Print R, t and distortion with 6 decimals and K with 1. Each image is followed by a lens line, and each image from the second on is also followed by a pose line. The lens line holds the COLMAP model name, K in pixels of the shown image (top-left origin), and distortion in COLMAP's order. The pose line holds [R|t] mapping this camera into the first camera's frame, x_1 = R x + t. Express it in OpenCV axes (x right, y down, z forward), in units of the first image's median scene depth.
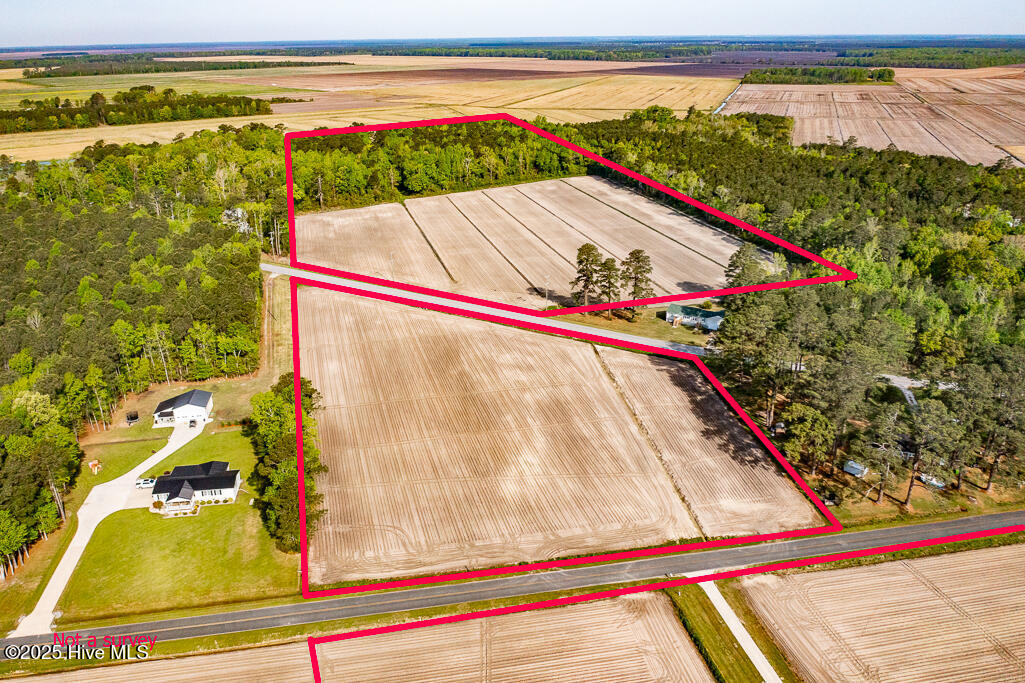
lens RADIAL K [[807.2, 0, 512.5], [0, 807.2, 341.5], [0, 0, 1]] dist [-0.027100, 0.004531]
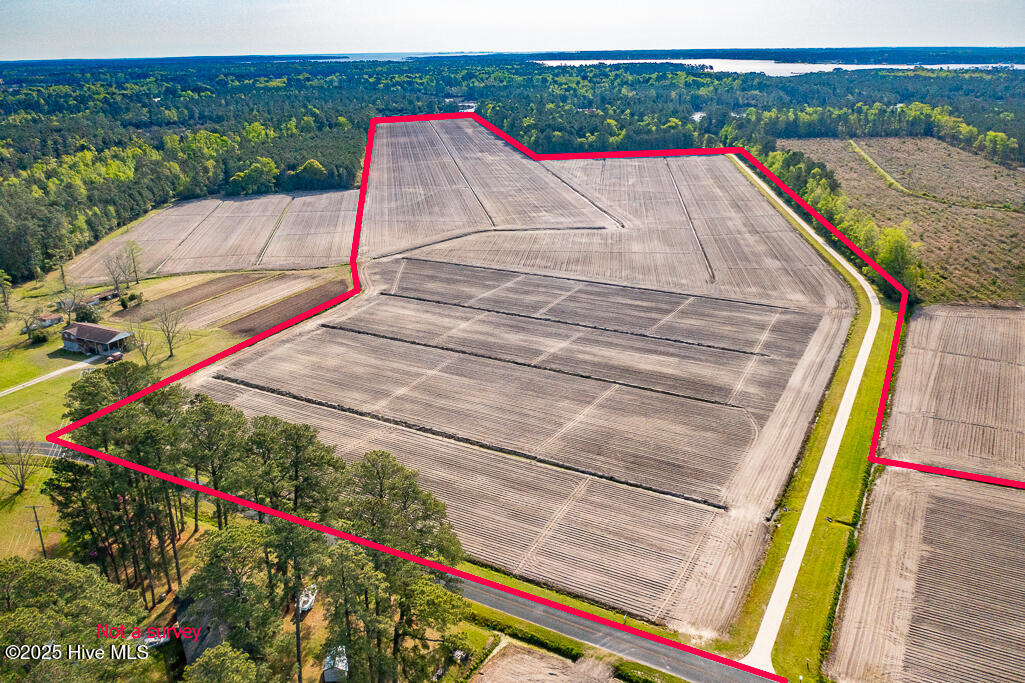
lens RADIAL K [[807.2, 0, 512.5], [0, 807.2, 341.5], [0, 0, 1]] dist [-0.027100, 0.004531]
pose [[-0.766521, -0.196981, 0.611264, 0.004787], [0.246549, 0.788609, 0.563302, -0.113734], [-0.593008, 0.582490, -0.555920, 0.379294]]
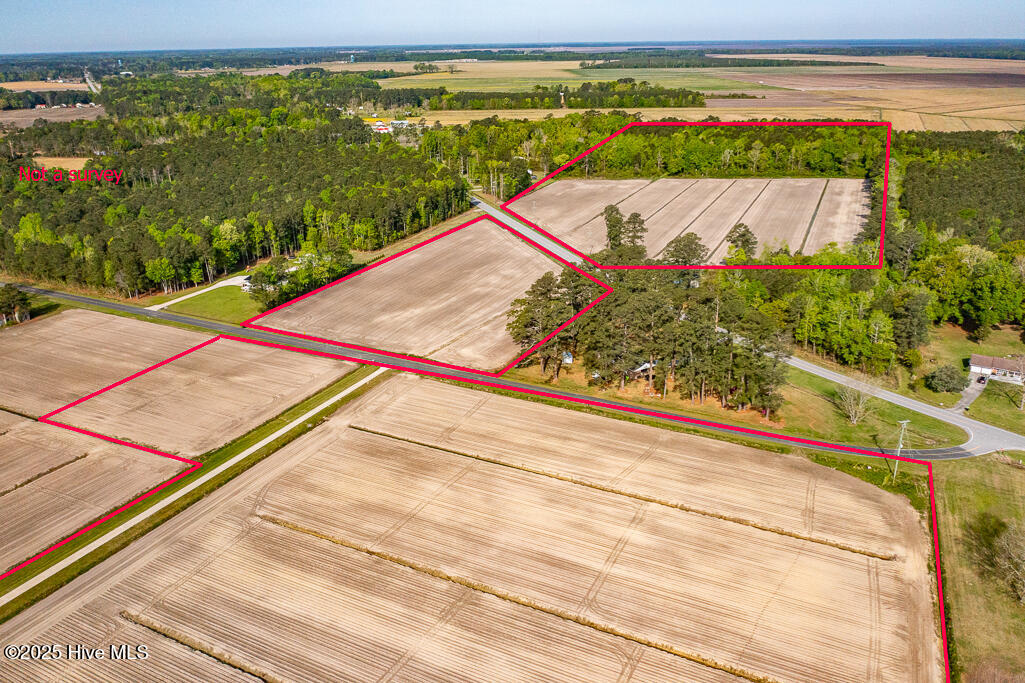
lens RADIAL K [[807.2, 0, 512.5], [0, 807.2, 341.5], [0, 0, 1]] dist [-0.027100, 0.004531]
pose [[0.786654, 0.216569, -0.578163, 0.394519], [-0.215029, 0.973932, 0.072245, 0.017198], [0.578738, 0.067490, 0.812716, -0.065759]]
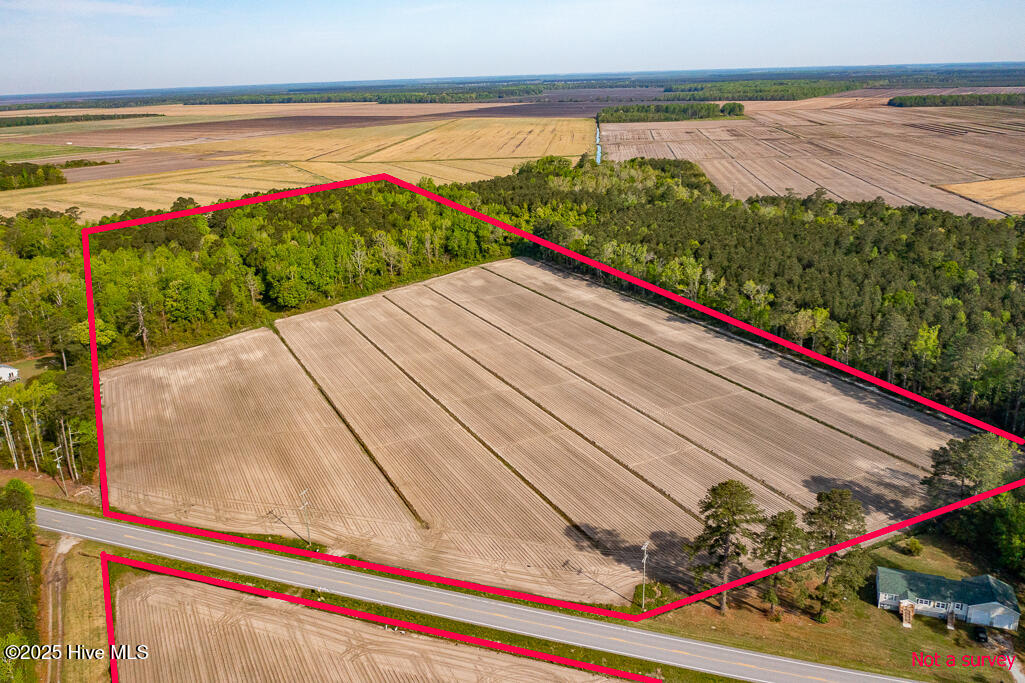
lens RADIAL K [[807.2, 0, 512.5], [0, 807.2, 341.5], [0, 0, 1]] dist [-0.027100, 0.004531]
pose [[0.976816, -0.086044, 0.196026, -0.067021], [0.095134, 0.994761, -0.037420, -0.104995], [-0.191779, 0.055201, 0.979885, 0.276532]]
